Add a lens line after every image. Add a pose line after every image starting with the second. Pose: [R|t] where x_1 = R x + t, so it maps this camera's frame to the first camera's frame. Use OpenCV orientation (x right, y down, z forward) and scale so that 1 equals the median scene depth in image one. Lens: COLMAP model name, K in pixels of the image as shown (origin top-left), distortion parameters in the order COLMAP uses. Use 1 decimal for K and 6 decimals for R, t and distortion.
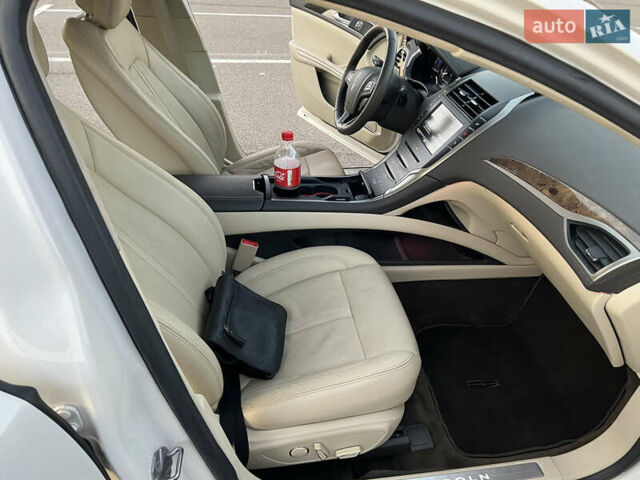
lens RADIAL K [[523.2, 0, 320.0], [0, 523.2, 240.0], [0, 0, 1]] dist [0.115069, -0.231630]
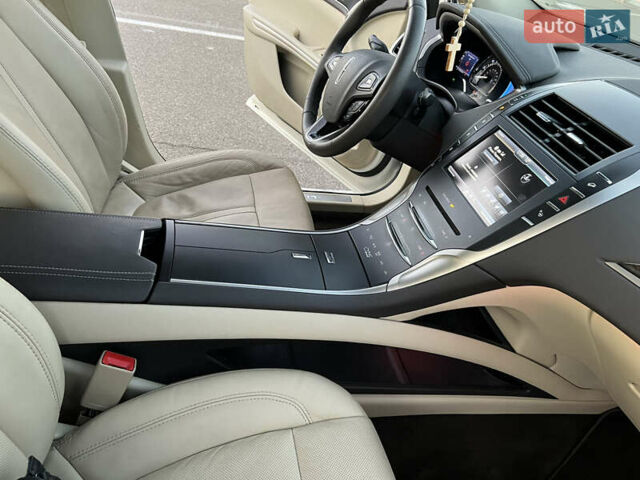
lens RADIAL K [[523.2, 0, 320.0], [0, 523.2, 240.0], [0, 0, 1]] dist [0.115069, -0.231630]
pose [[0.988561, 0.097123, 0.115390, -0.011456], [-0.099151, 0.995000, 0.011960, -0.112655], [-0.113652, -0.023264, 0.993248, 0.400742]]
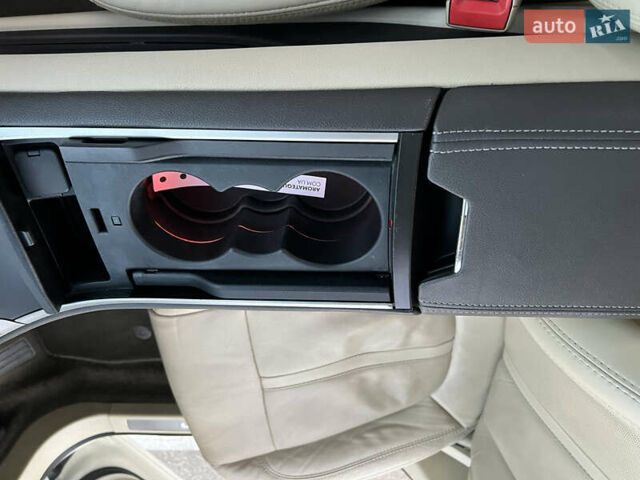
lens RADIAL K [[523.2, 0, 320.0], [0, 523.2, 240.0], [0, 0, 1]] dist [0.115069, -0.231630]
pose [[-0.996855, -0.076599, -0.020294, -0.050869], [0.066448, -0.947567, 0.312572, -0.156386], [-0.043173, 0.310240, 0.949677, 0.667413]]
